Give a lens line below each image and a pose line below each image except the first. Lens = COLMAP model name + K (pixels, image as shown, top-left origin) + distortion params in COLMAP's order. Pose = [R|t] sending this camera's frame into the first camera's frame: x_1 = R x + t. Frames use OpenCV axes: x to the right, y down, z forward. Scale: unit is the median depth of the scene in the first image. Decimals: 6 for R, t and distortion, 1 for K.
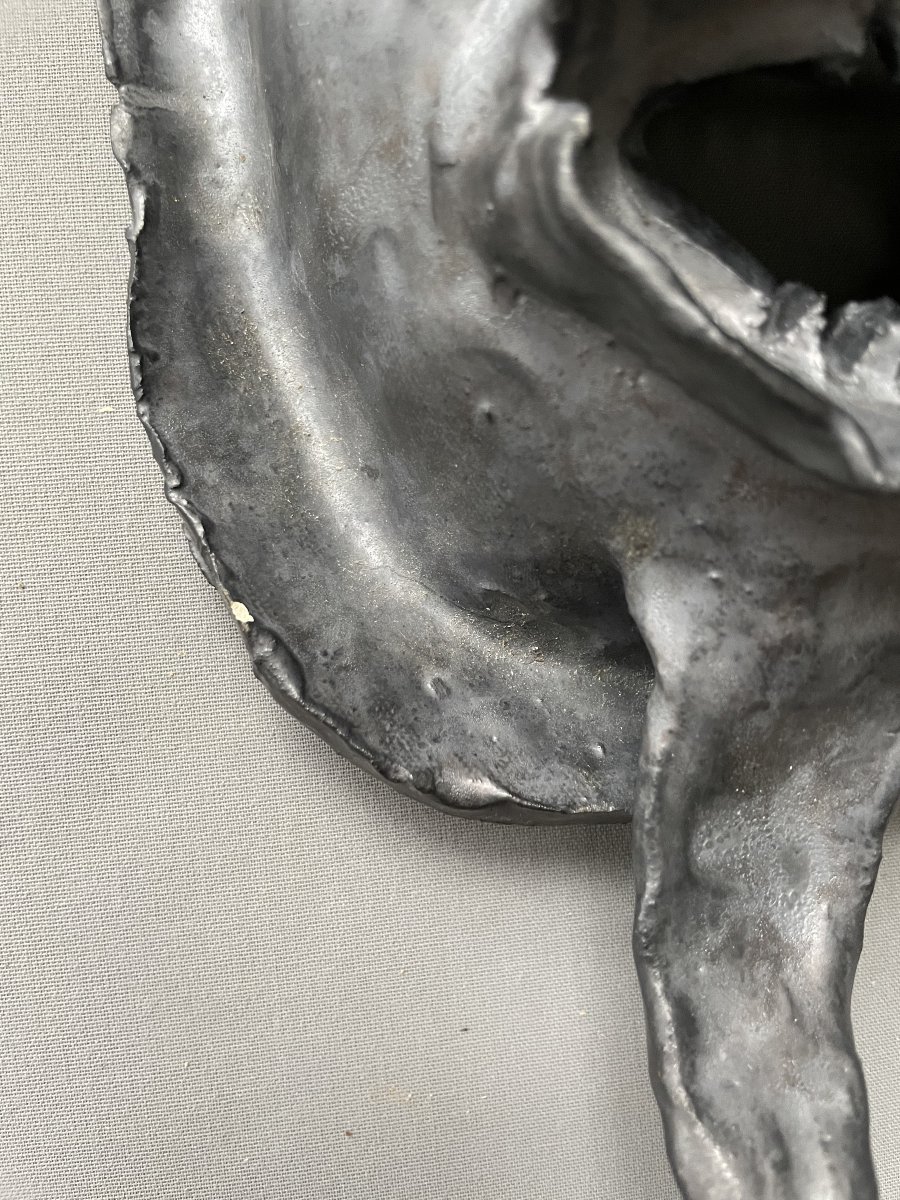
lens RADIAL K [[946.1, 0, 447.4], [0, 946.1, 608.5], [0, 0, 1]] dist [0.075620, -0.157546]
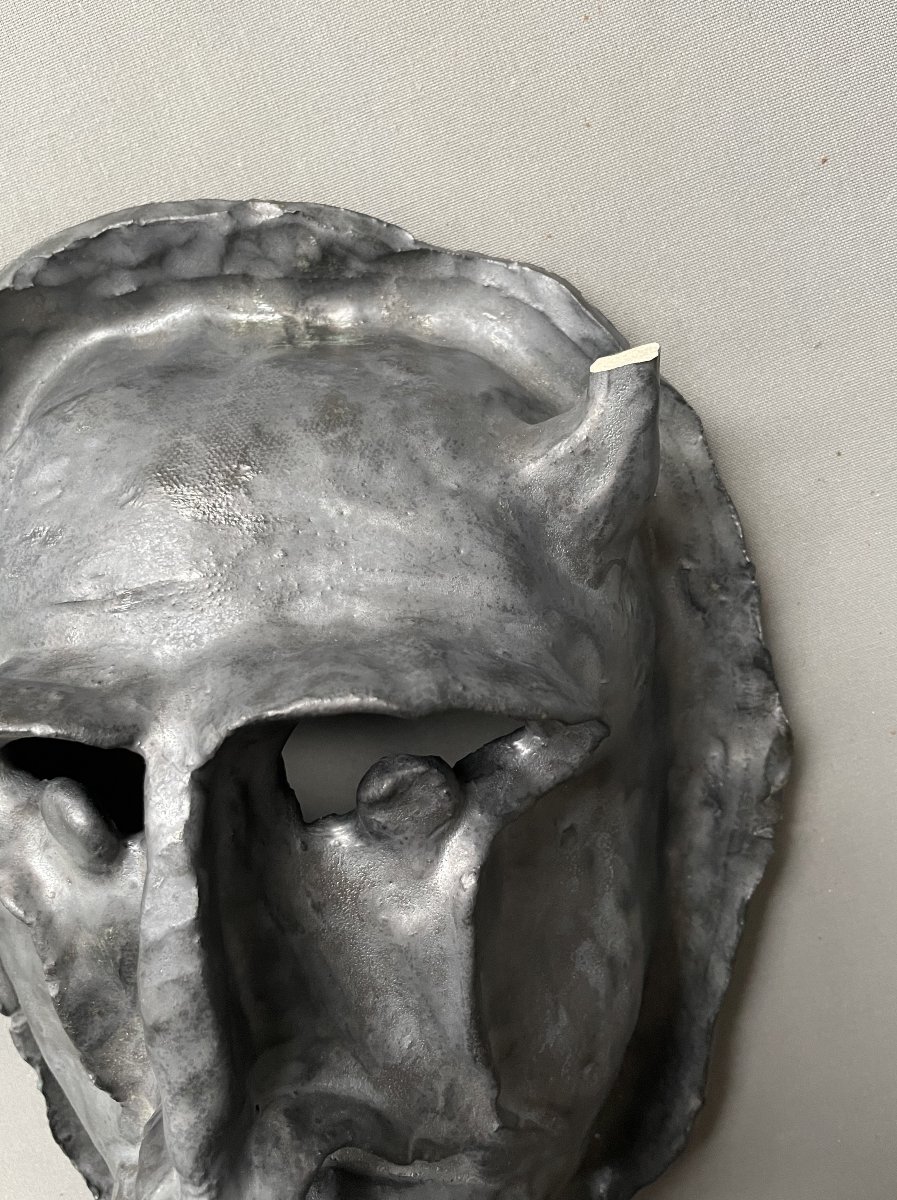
lens RADIAL K [[992.4, 0, 473.7], [0, 992.4, 555.9], [0, 0, 1]] dist [0.083812, -0.145749]
pose [[0.949794, -0.191281, -0.247593, 1.354396], [0.238172, 0.955198, 0.175701, -1.729662], [0.202892, -0.225850, 0.952799, -0.587911]]
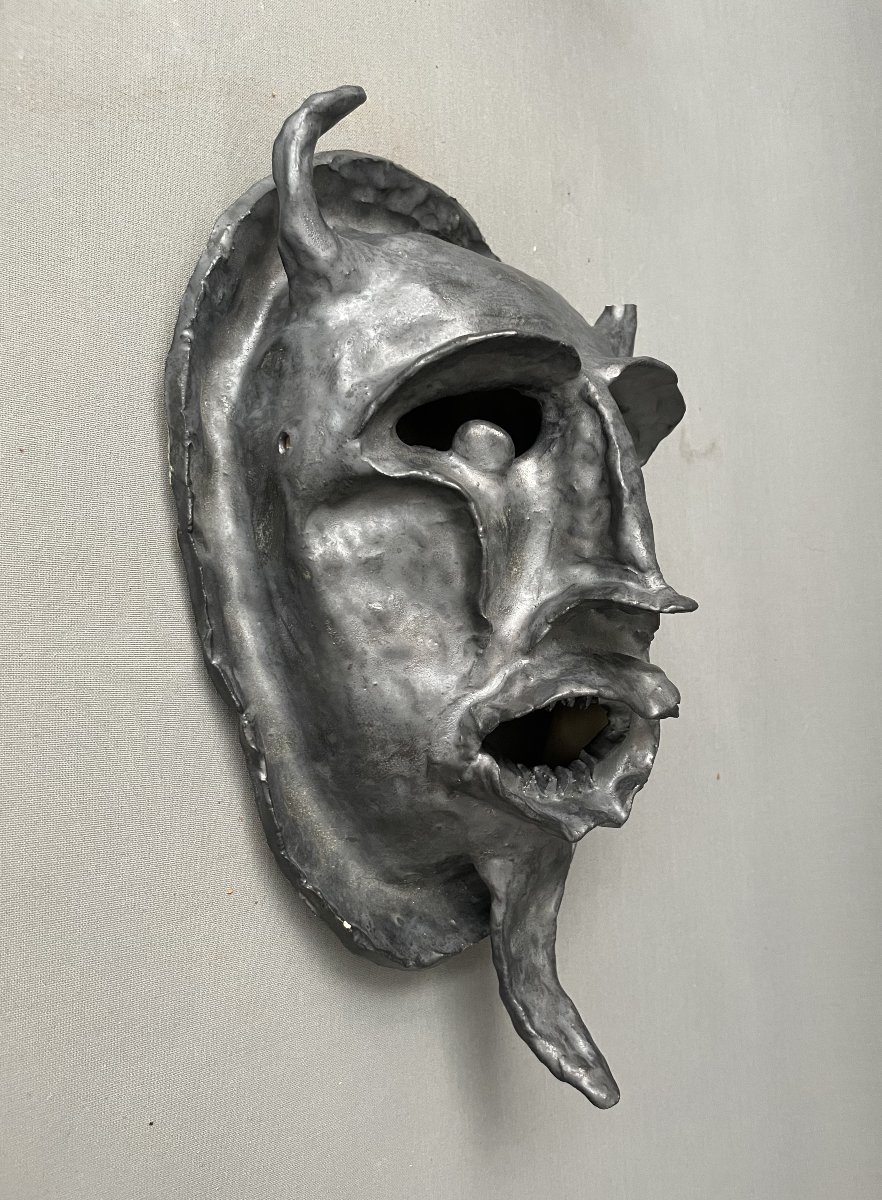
lens RADIAL K [[944.6, 0, 481.7], [0, 944.6, 621.4], [0, 0, 1]] dist [0.104007, -0.213496]
pose [[0.767243, -0.166202, 0.619447, -1.388891], [0.172122, 0.983767, 0.050763, -0.857133], [-0.617829, 0.067673, 0.783395, -1.224208]]
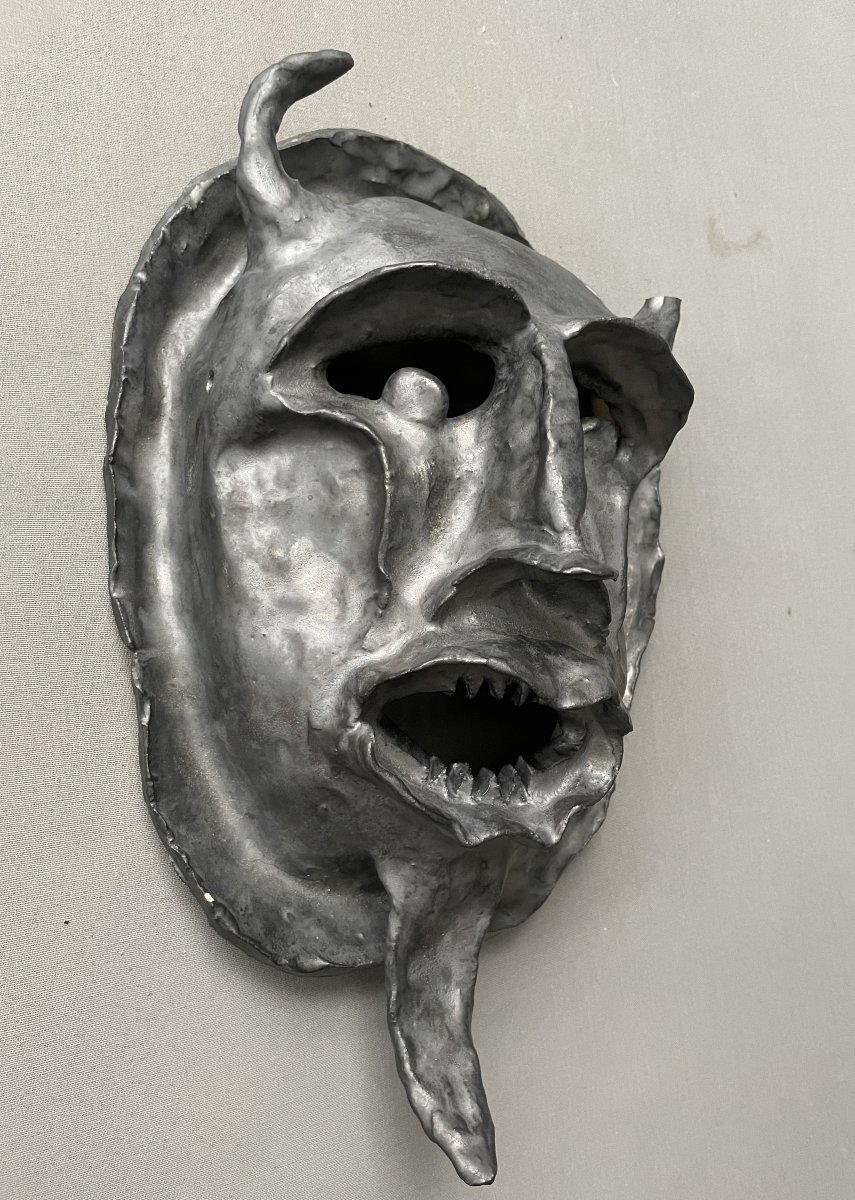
lens RADIAL K [[950.4, 0, 470.4], [0, 950.4, 622.0], [0, 0, 1]] dist [0.078341, -0.148998]
pose [[0.916950, -0.012836, 0.398796, -0.562747], [0.061061, 0.992224, -0.108462, -0.367977], [-0.394303, 0.123805, 0.910603, -1.410661]]
